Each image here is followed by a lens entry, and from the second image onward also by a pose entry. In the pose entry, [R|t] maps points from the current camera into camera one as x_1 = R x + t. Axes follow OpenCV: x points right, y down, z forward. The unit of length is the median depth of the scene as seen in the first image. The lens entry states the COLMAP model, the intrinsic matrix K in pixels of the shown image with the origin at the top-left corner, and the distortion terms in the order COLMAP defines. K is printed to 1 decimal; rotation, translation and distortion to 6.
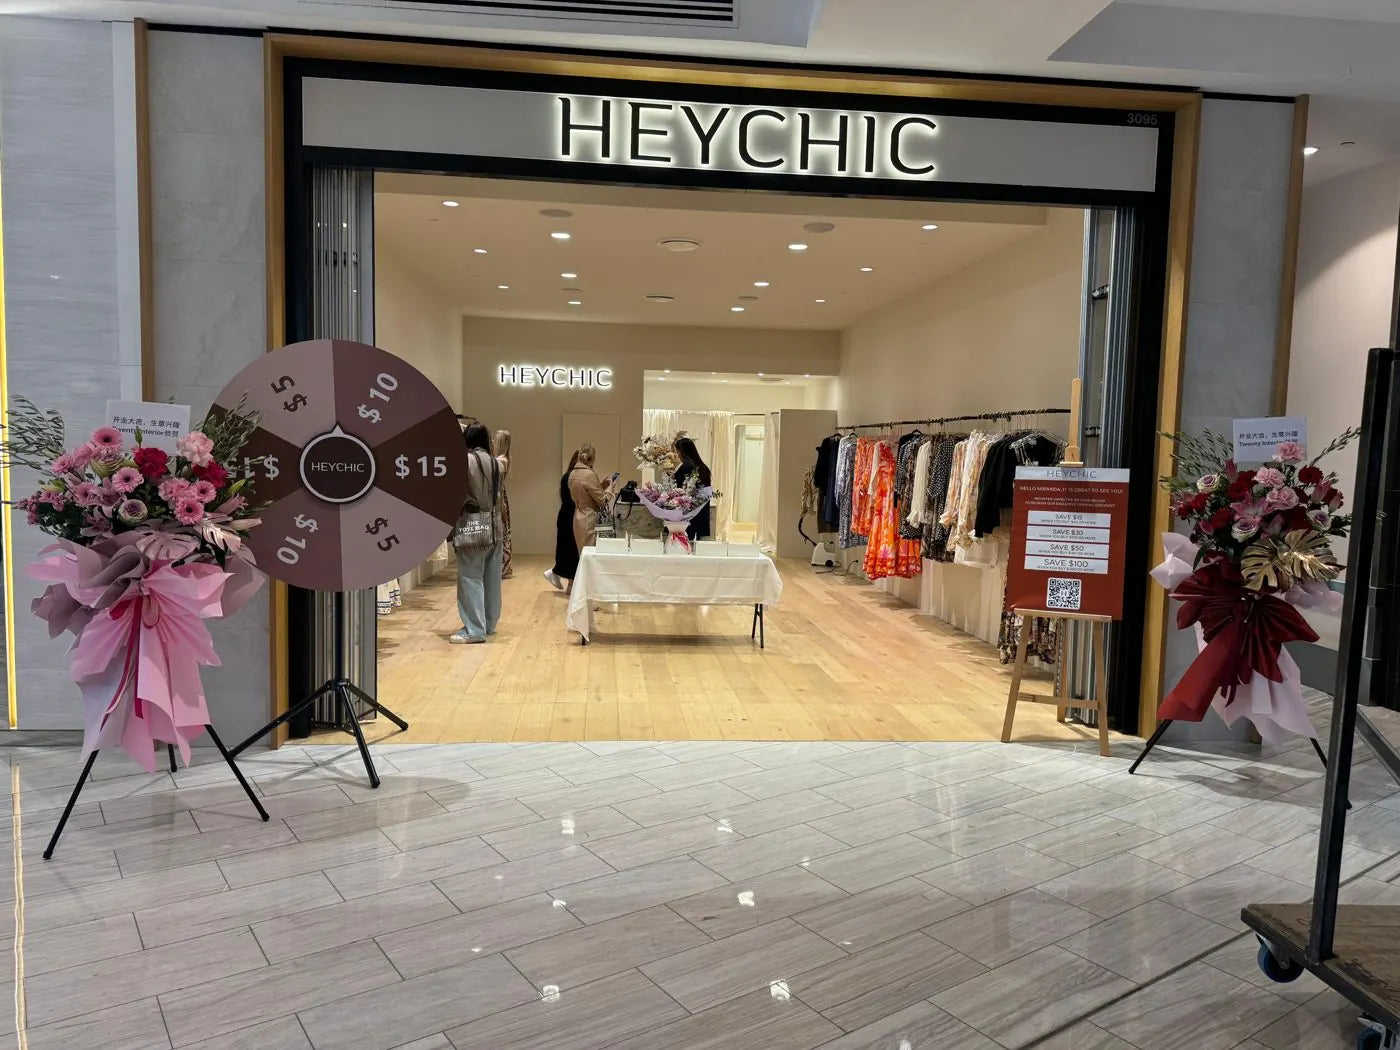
lens RADIAL K [[959.1, 0, 700.9], [0, 959.1, 519.4], [0, 0, 1]] dist [-0.006544, -0.009374]
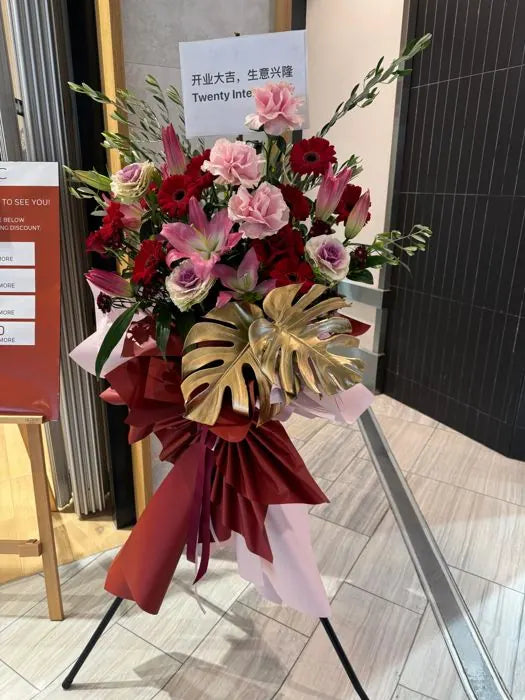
lens RADIAL K [[494.7, 0, 257.2], [0, 494.7, 351.1], [0, 0, 1]] dist [0.024848, -0.001173]
pose [[0.913978, -0.148415, 0.377648, 0.490414], [0.044182, 0.961573, 0.270970, -0.021080], [-0.403352, -0.230975, 0.885414, 0.747645]]
